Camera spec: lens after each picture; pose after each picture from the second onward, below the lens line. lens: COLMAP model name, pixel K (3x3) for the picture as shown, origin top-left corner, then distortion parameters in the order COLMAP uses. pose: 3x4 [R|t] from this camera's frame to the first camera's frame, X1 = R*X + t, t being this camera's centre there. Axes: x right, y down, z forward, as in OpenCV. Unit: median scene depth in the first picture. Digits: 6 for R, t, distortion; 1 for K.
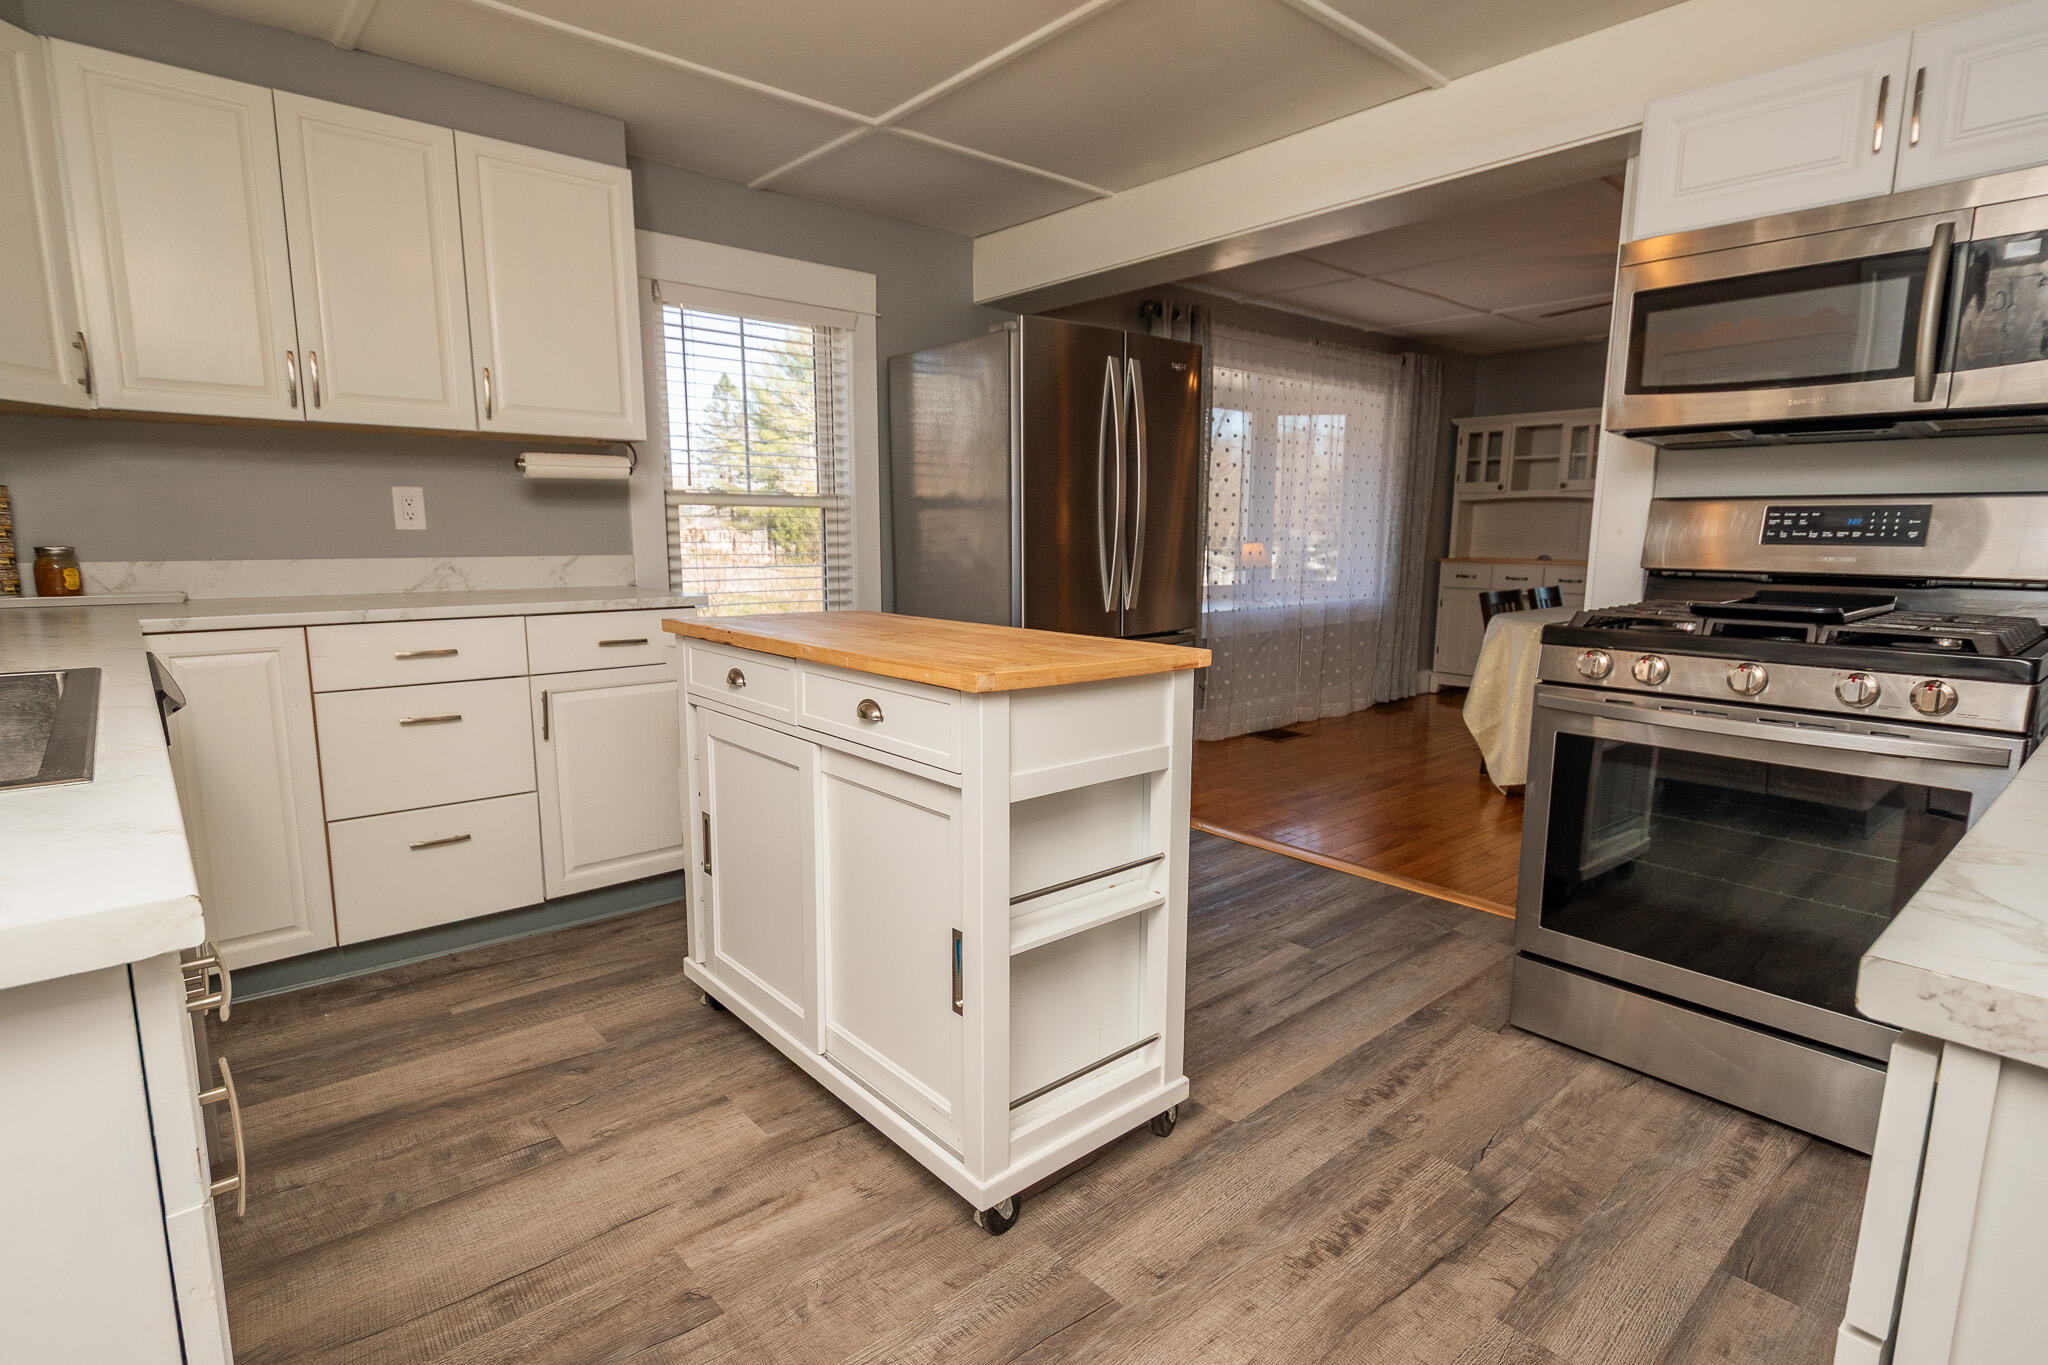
lens RADIAL K [[1014.9, 0, 1024.7], [0, 1014.9, 690.6], [0, 0, 1]] dist [0.016771, -0.011814]
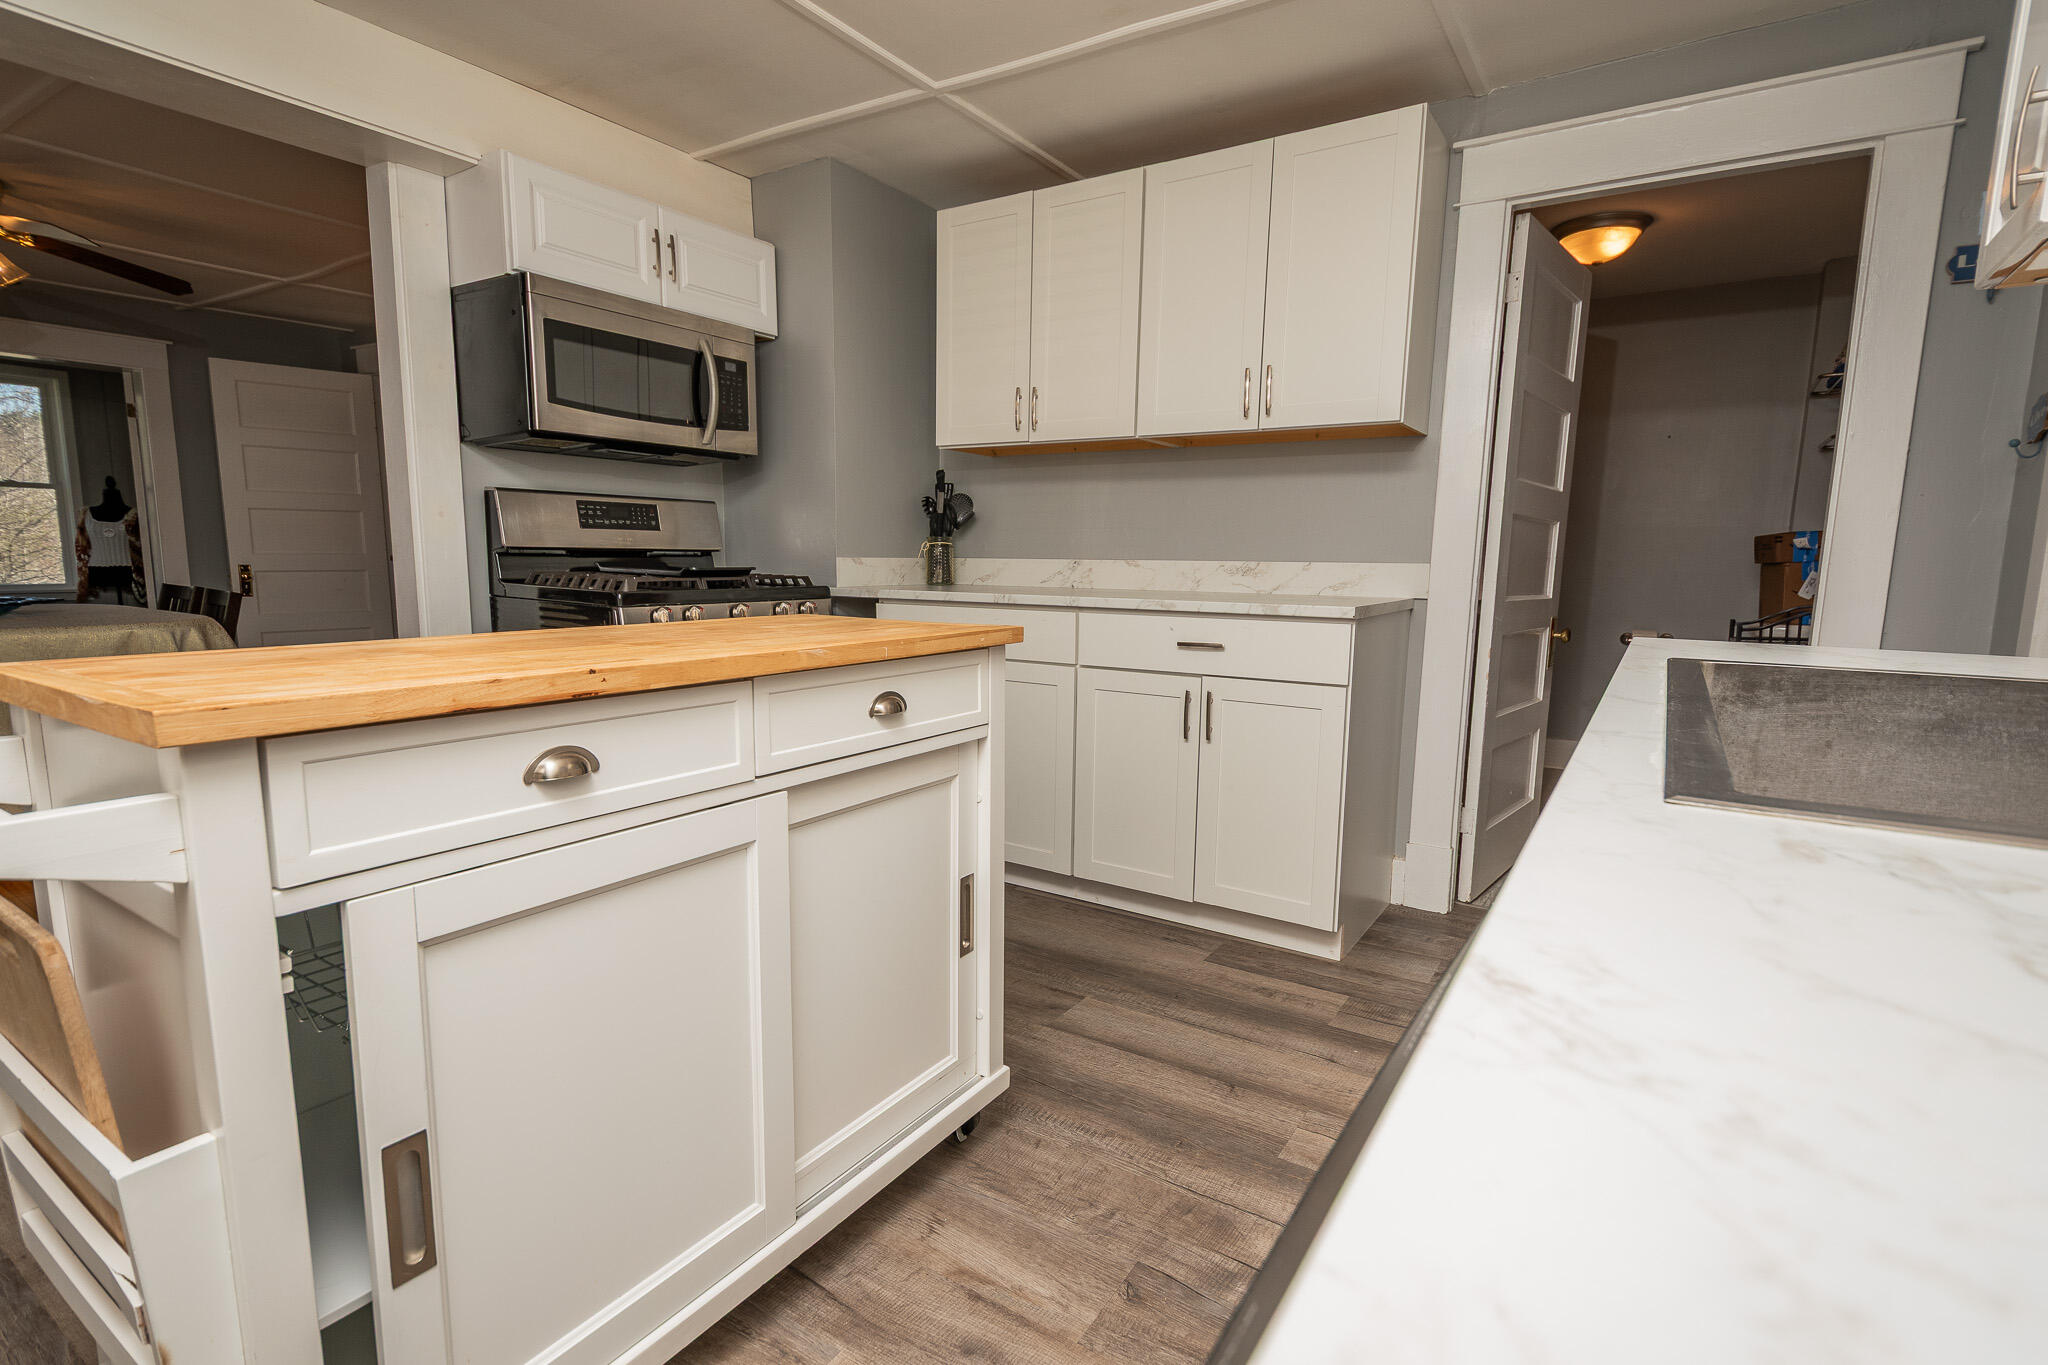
lens RADIAL K [[983.8, 0, 1031.9], [0, 983.8, 691.3], [0, 0, 1]] dist [0.002300, 0.000129]
pose [[-0.275530, -0.144575, 0.950359, -0.724728], [0.133948, 0.973207, 0.186885, -0.097331], [-0.951914, 0.178791, -0.248782, 0.801223]]
